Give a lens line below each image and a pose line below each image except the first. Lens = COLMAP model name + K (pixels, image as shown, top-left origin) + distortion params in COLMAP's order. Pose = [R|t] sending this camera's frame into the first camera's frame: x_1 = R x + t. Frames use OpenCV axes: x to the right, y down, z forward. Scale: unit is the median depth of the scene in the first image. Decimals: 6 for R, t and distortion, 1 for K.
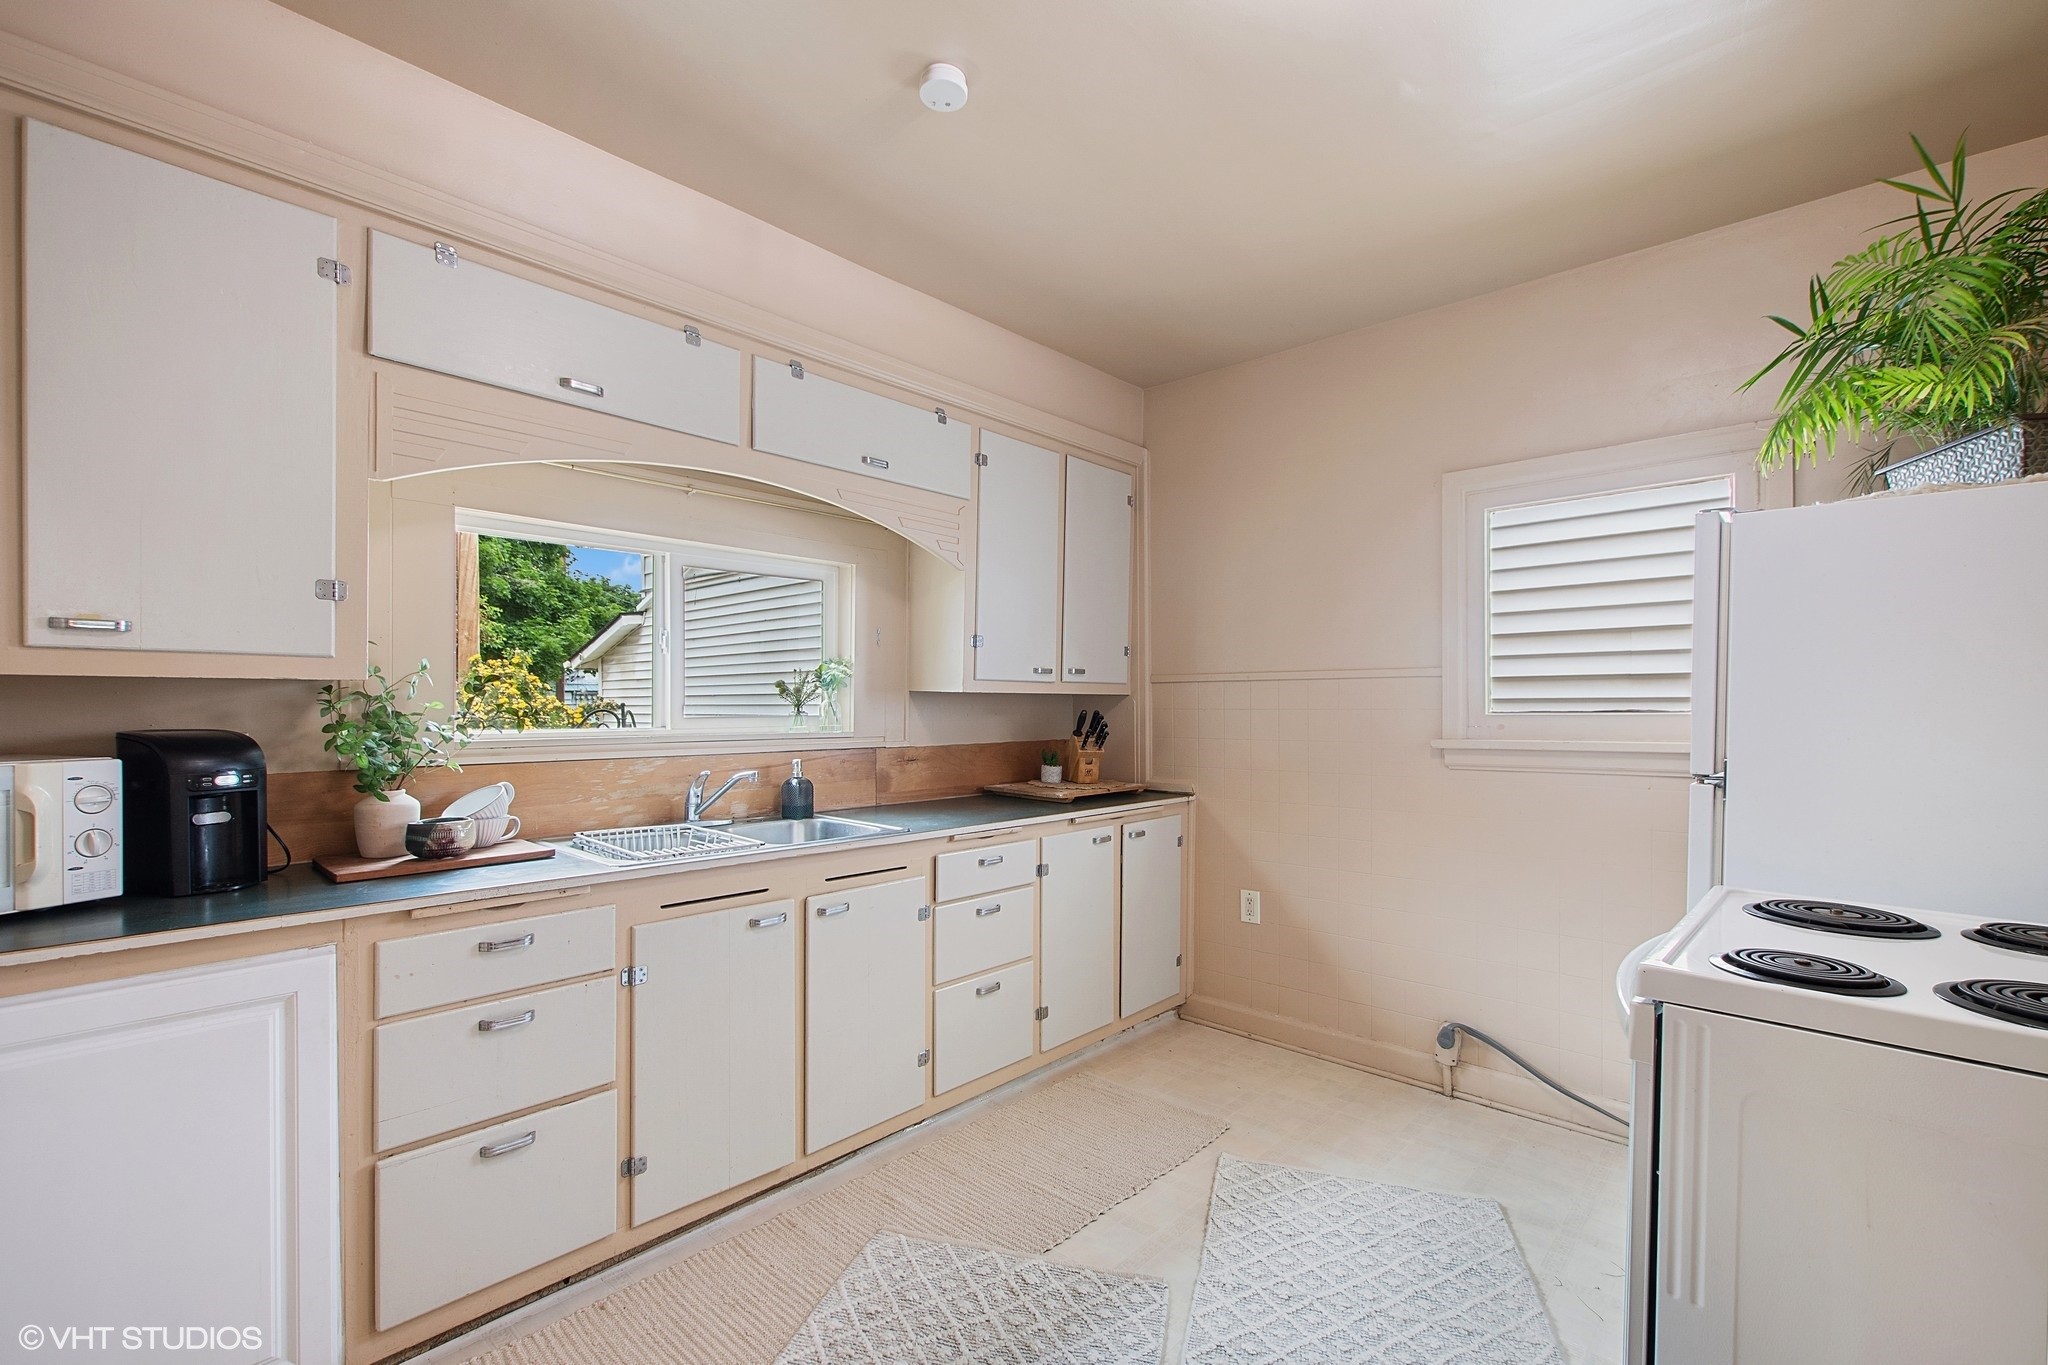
lens RADIAL K [[880.6, 0, 1038.9], [0, 880.6, 698.9], [0, 0, 1]] dist [0.002507, -0.000220]
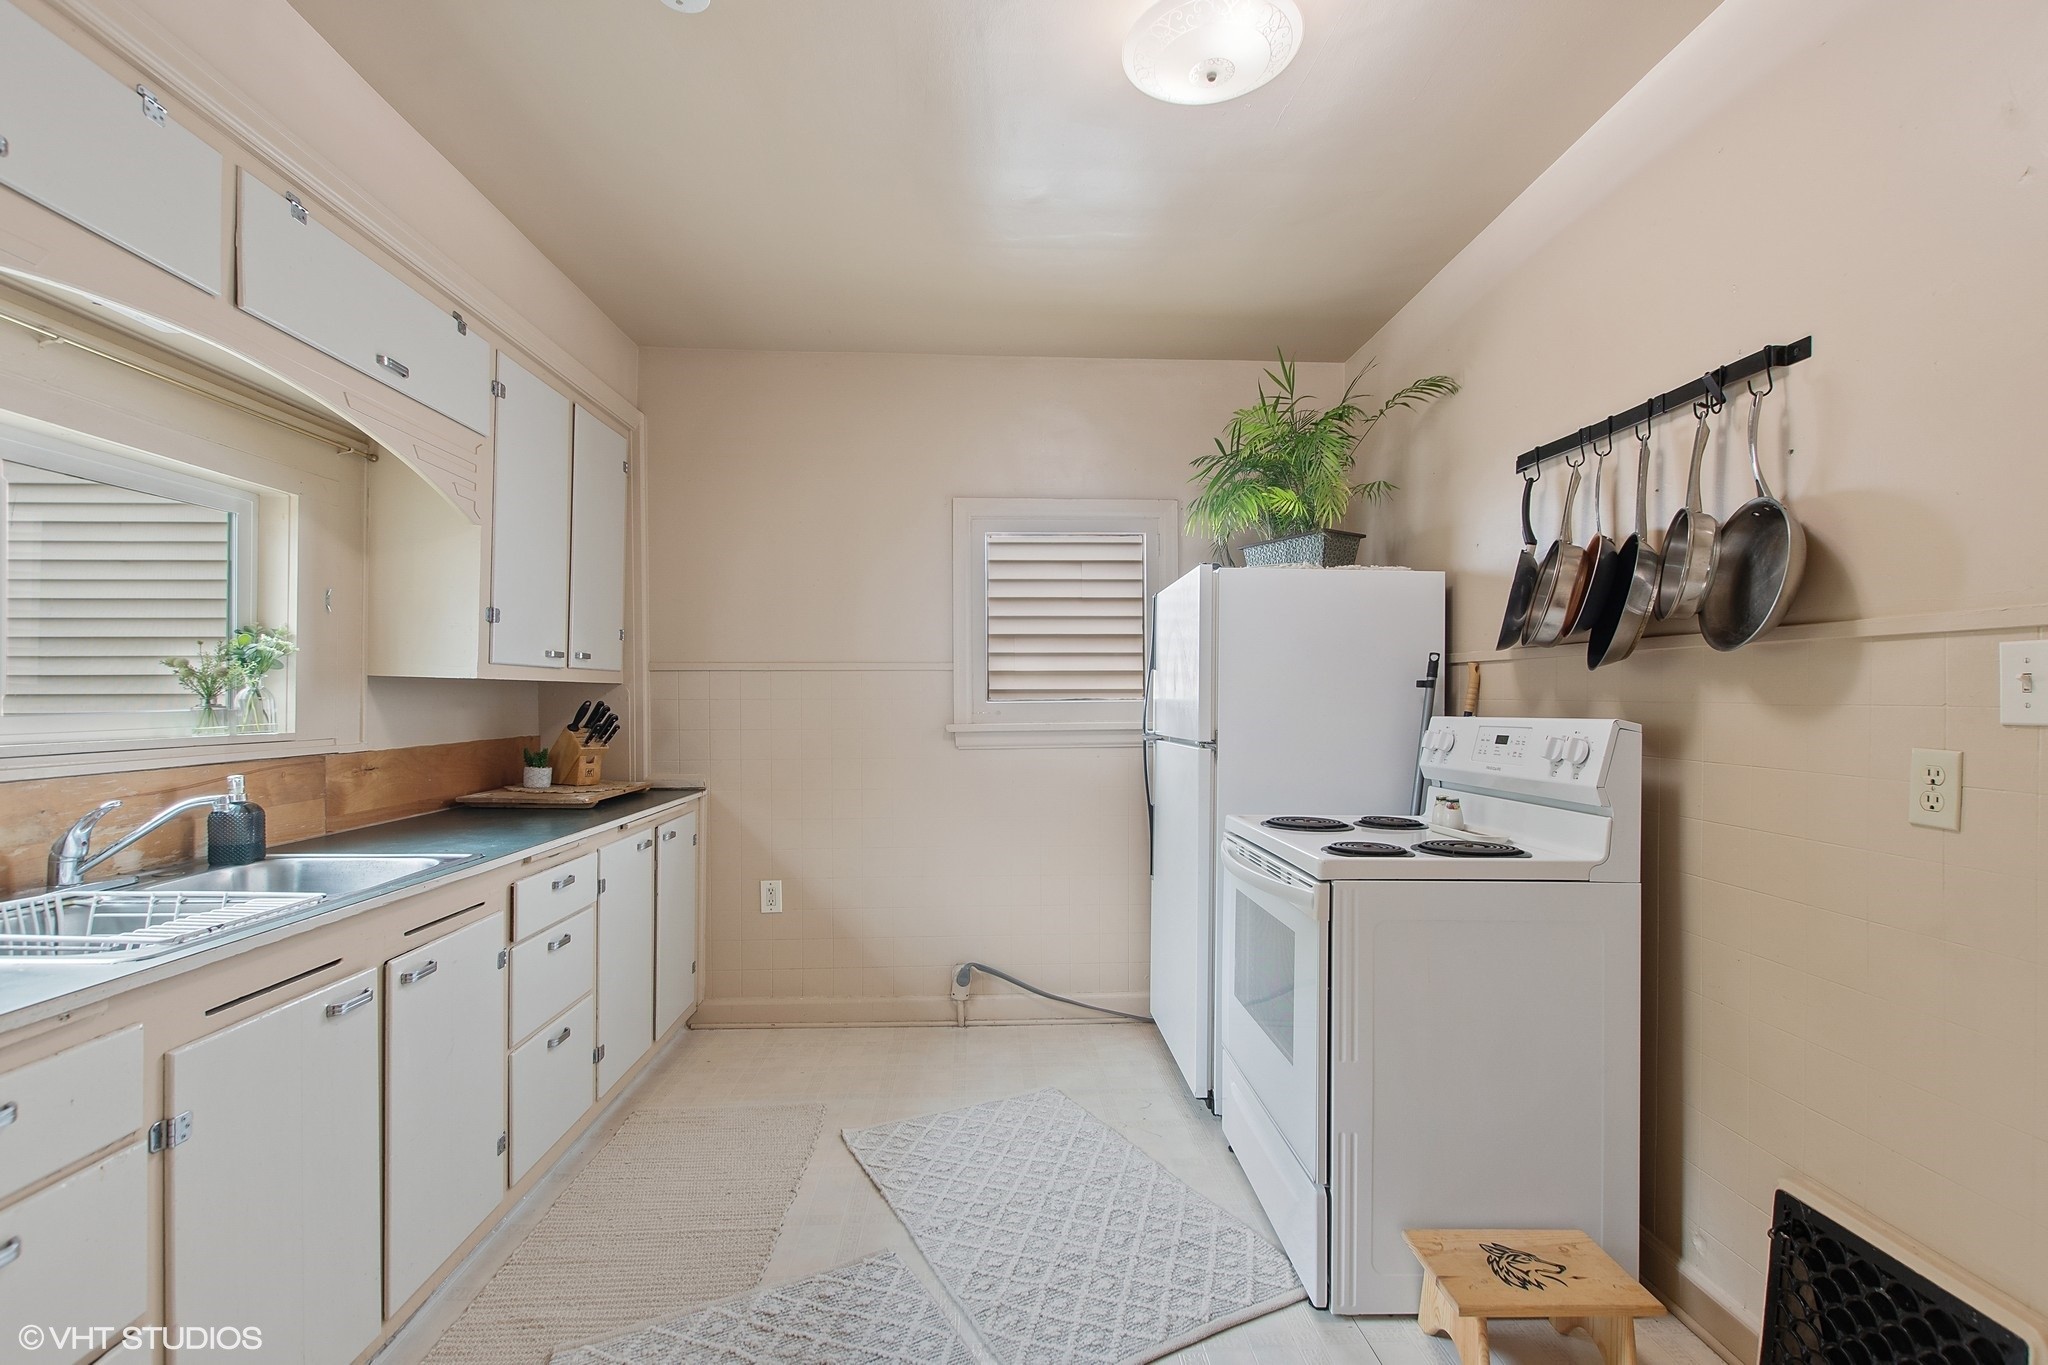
lens RADIAL K [[890.6, 0, 1024.6], [0, 890.6, 686.6], [0, 0, 1]] dist [0.003309, -0.000551]
pose [[0.713722, 0.007227, 0.700392, -0.307184], [-0.004841, 0.999974, -0.005385, 0.001620], [-0.700413, 0.000453, 0.713738, 0.088308]]
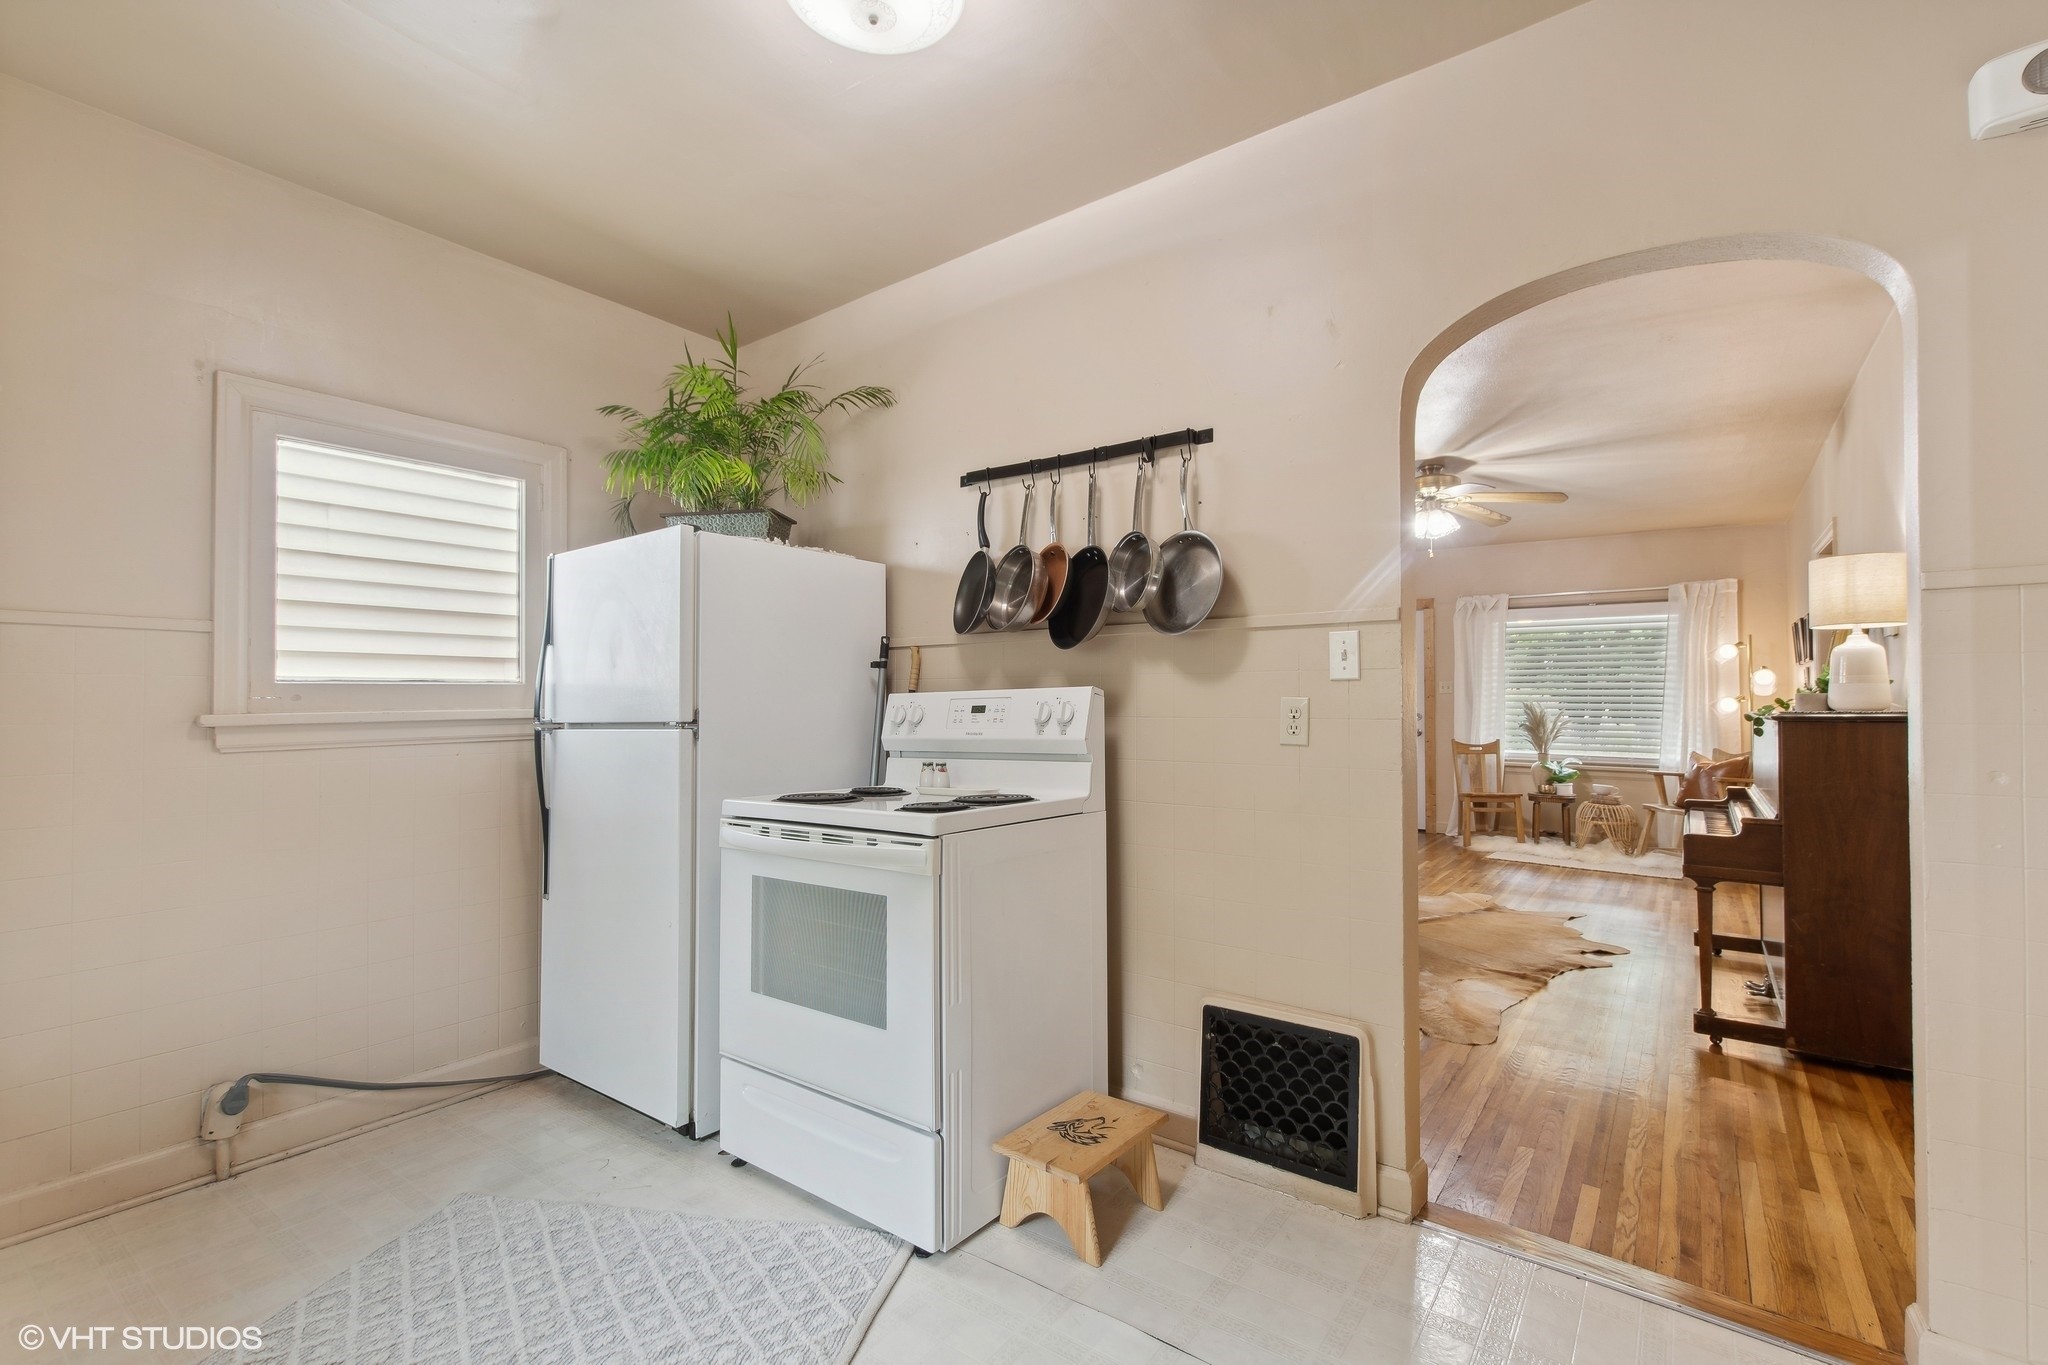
lens RADIAL K [[891.9, 0, 1020.0], [0, 891.9, 676.9], [0, 0, 1]] dist [0.008224, -0.000235]
pose [[-0.081675, 0.031157, 0.996172, -0.376118], [-0.003617, 0.999495, -0.031557, 0.035544], [-0.996652, -0.006180, -0.081521, 0.368860]]
